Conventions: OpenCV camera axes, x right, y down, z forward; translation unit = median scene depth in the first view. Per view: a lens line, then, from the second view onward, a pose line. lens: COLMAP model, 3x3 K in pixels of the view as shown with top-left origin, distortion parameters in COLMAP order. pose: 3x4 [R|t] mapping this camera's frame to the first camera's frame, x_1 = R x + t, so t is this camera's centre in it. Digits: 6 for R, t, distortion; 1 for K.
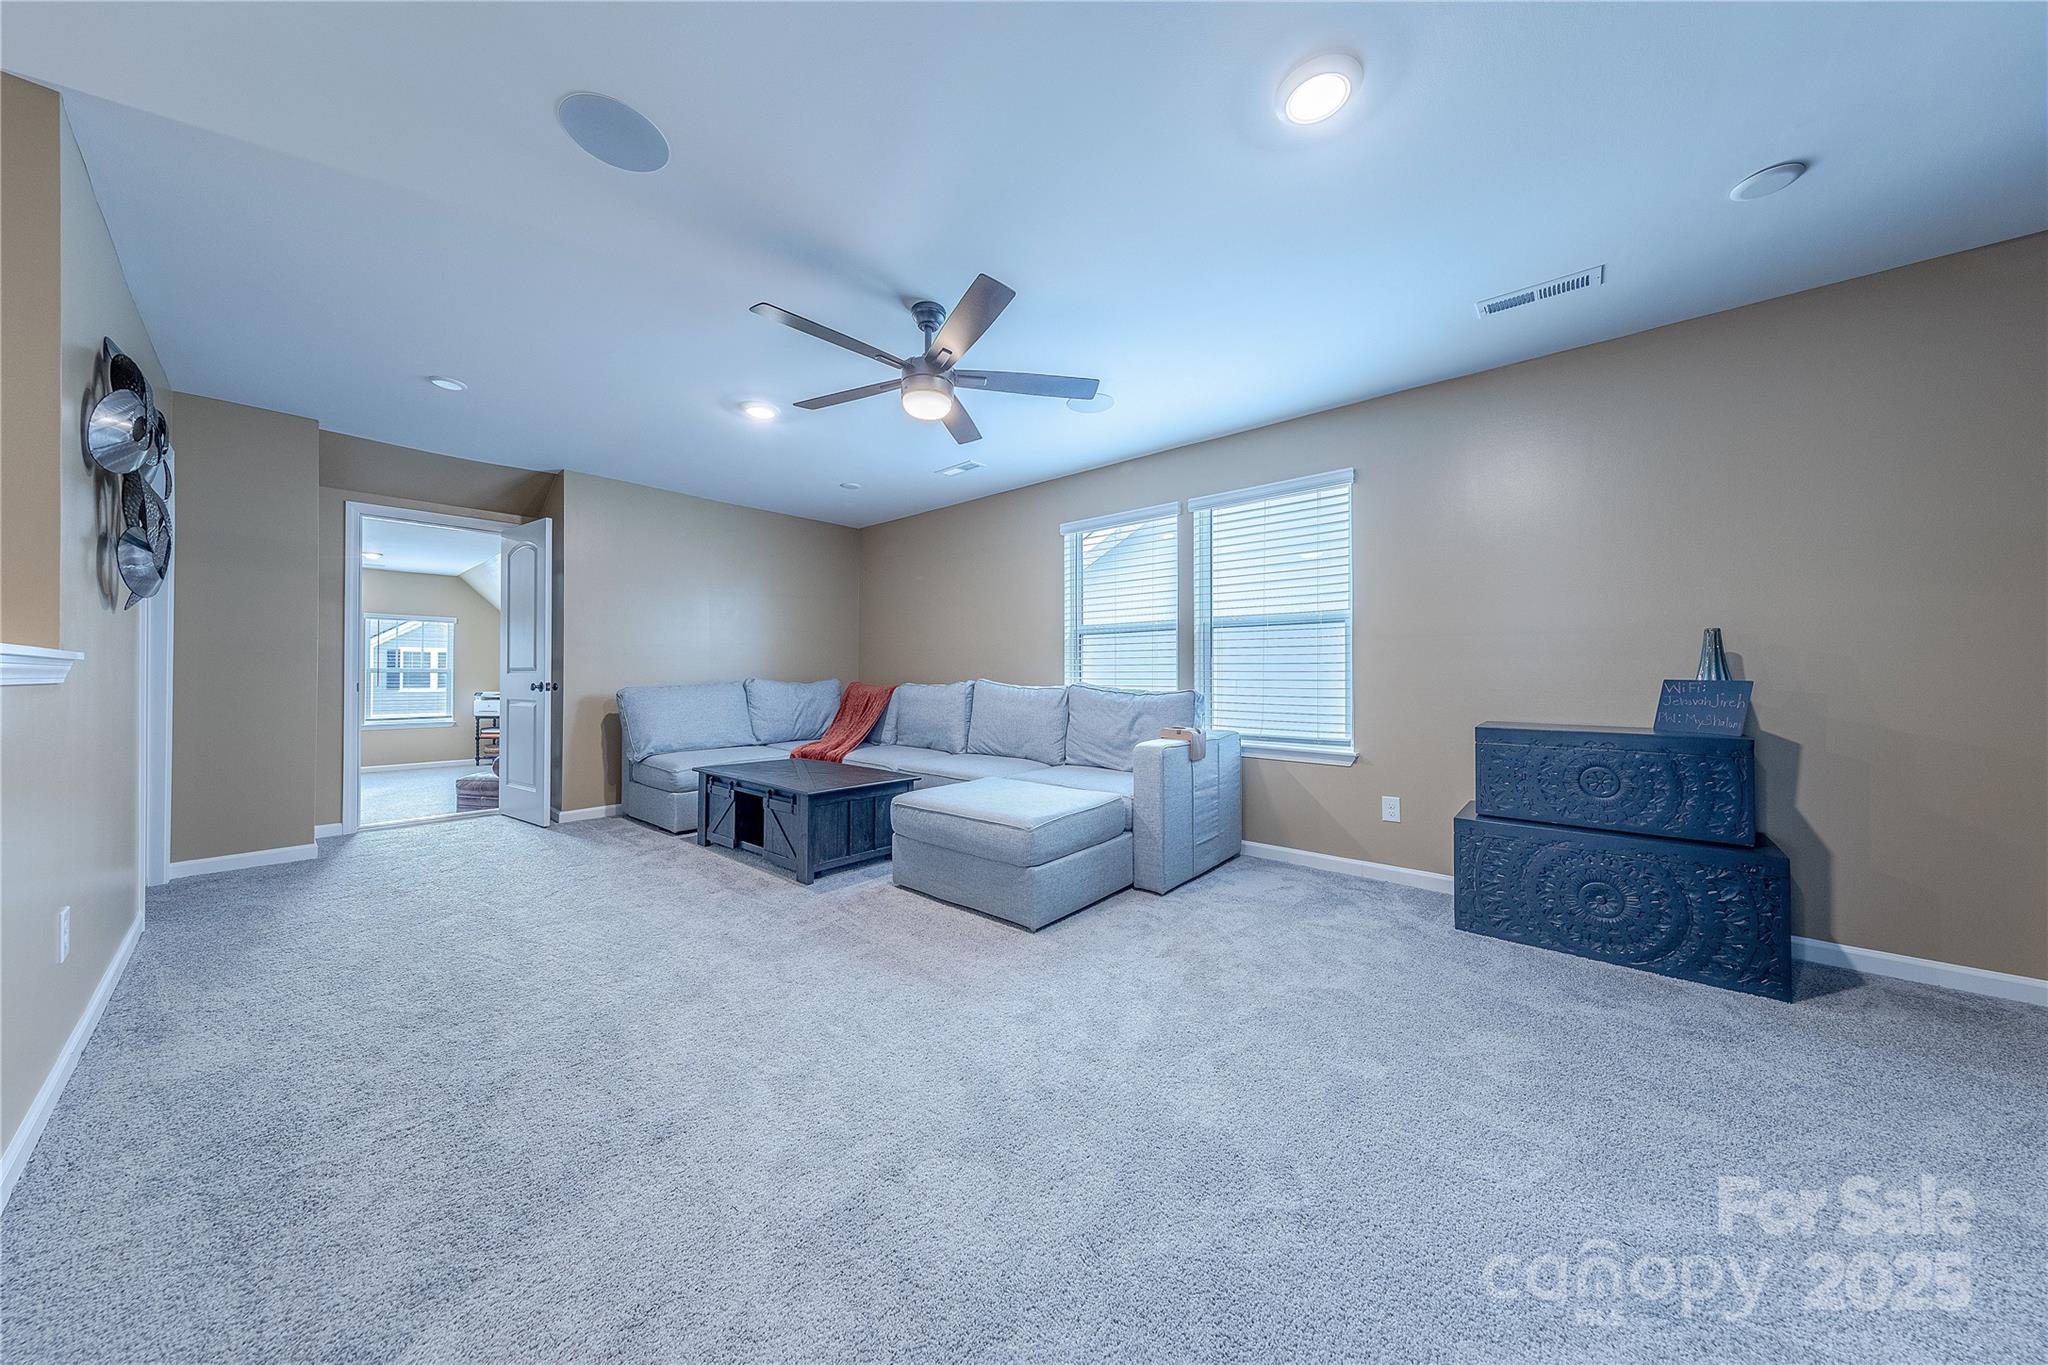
lens RADIAL K [[664.5, 0, 1014.7], [0, 664.5, 674.2], [0, 0, 1]] dist [0.012073, -0.000016]
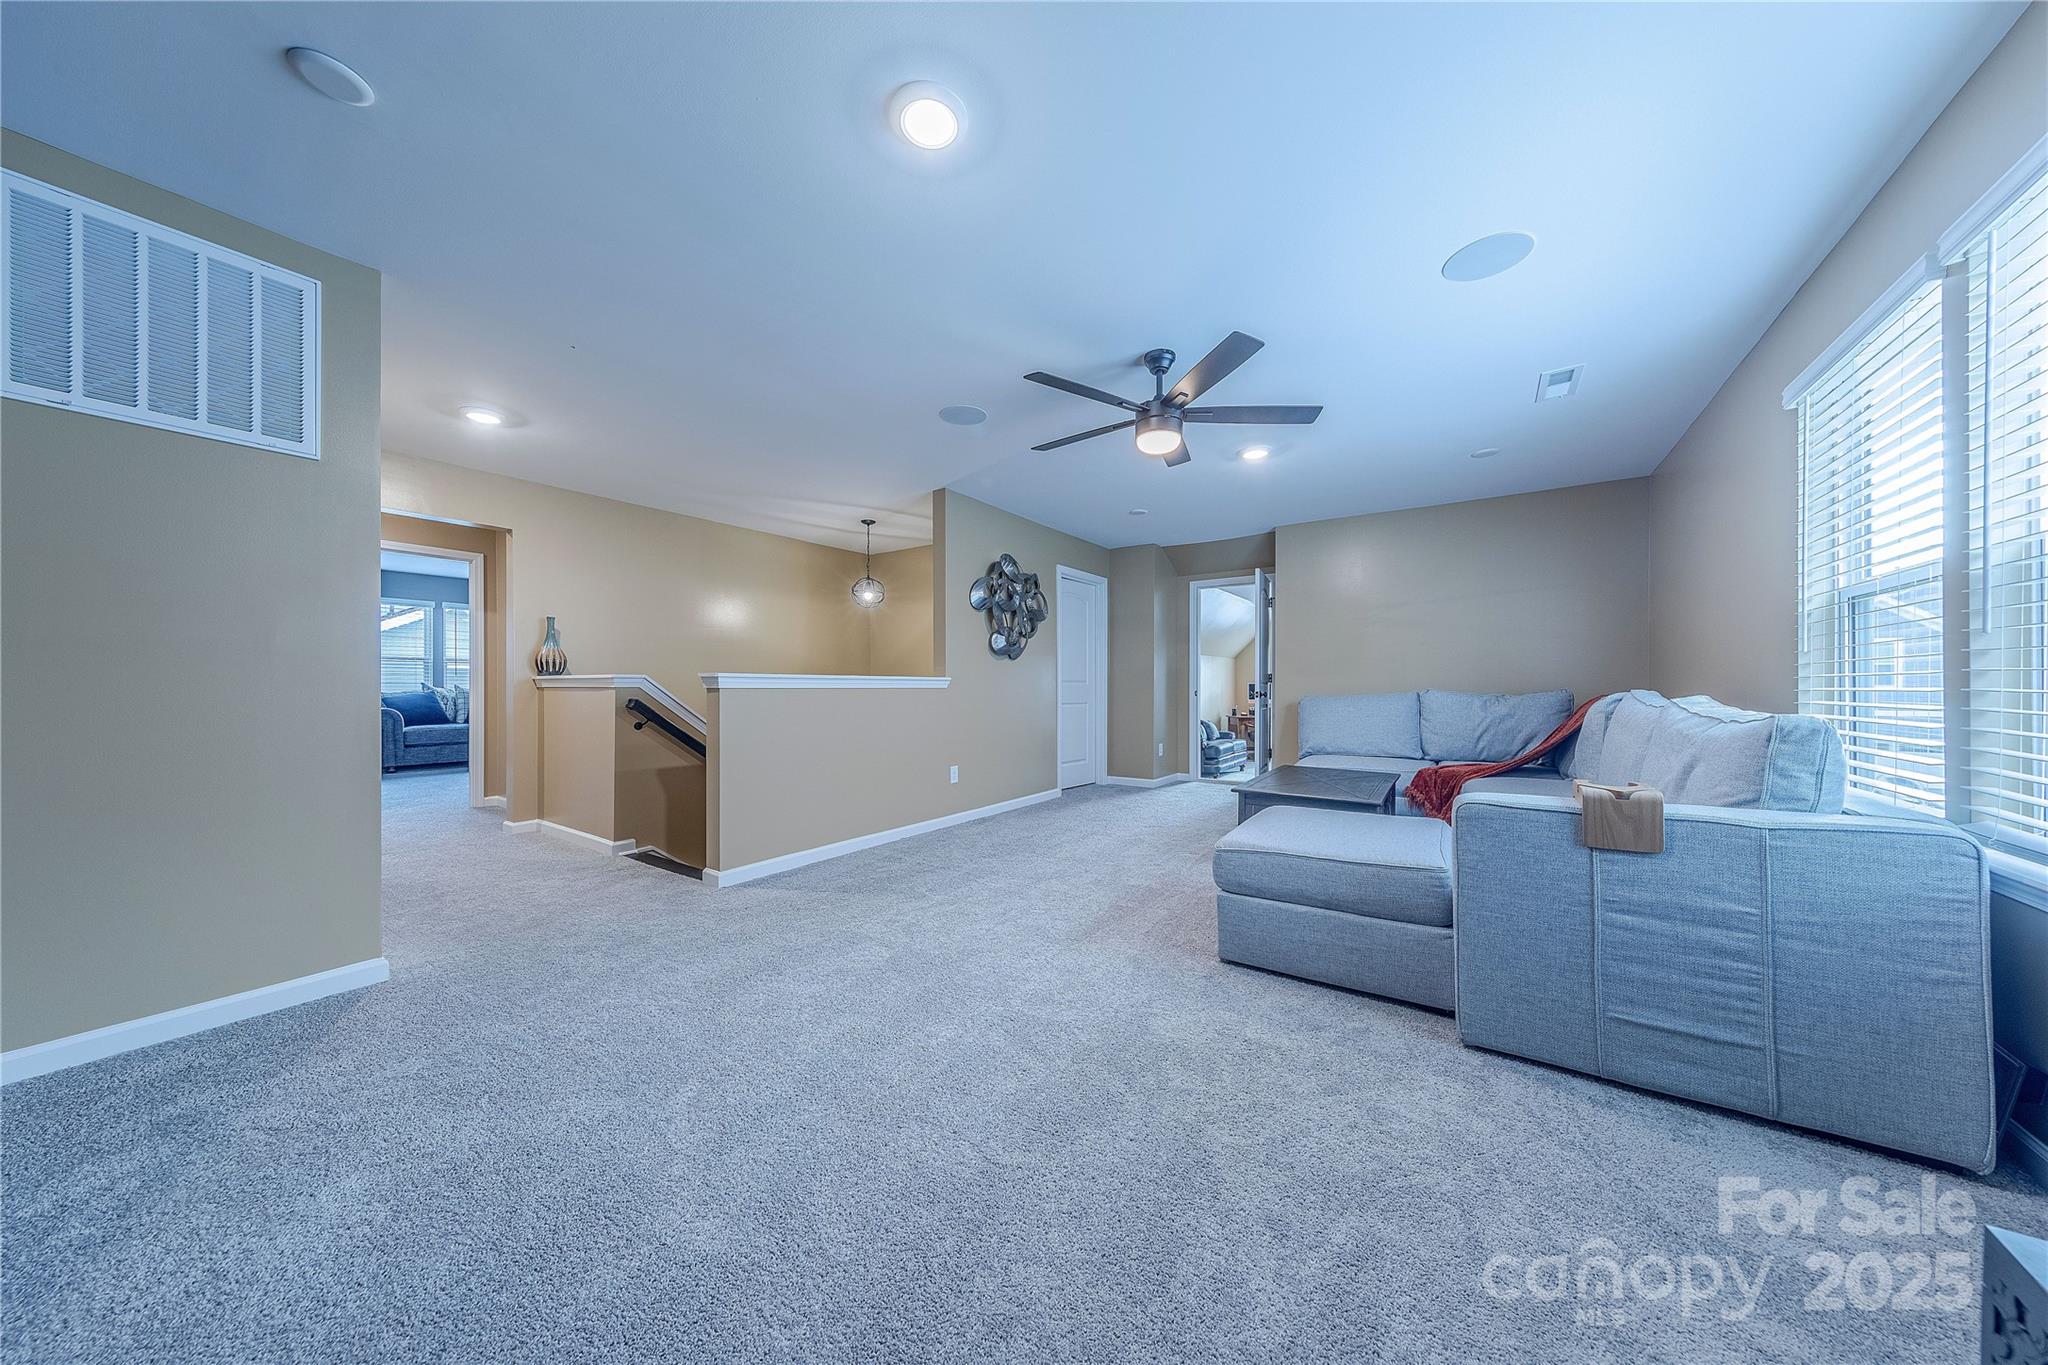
lens RADIAL K [[650.6, 0, 1015.8], [0, 650.6, 683.7], [0, 0, 1]] dist [0.006131, -0.000079]
pose [[0.108757, -0.006536, -0.994047, 0.648247], [-0.001795, 0.999975, -0.006772, 0.009069], [0.994067, 0.002520, 0.108743, 0.450999]]
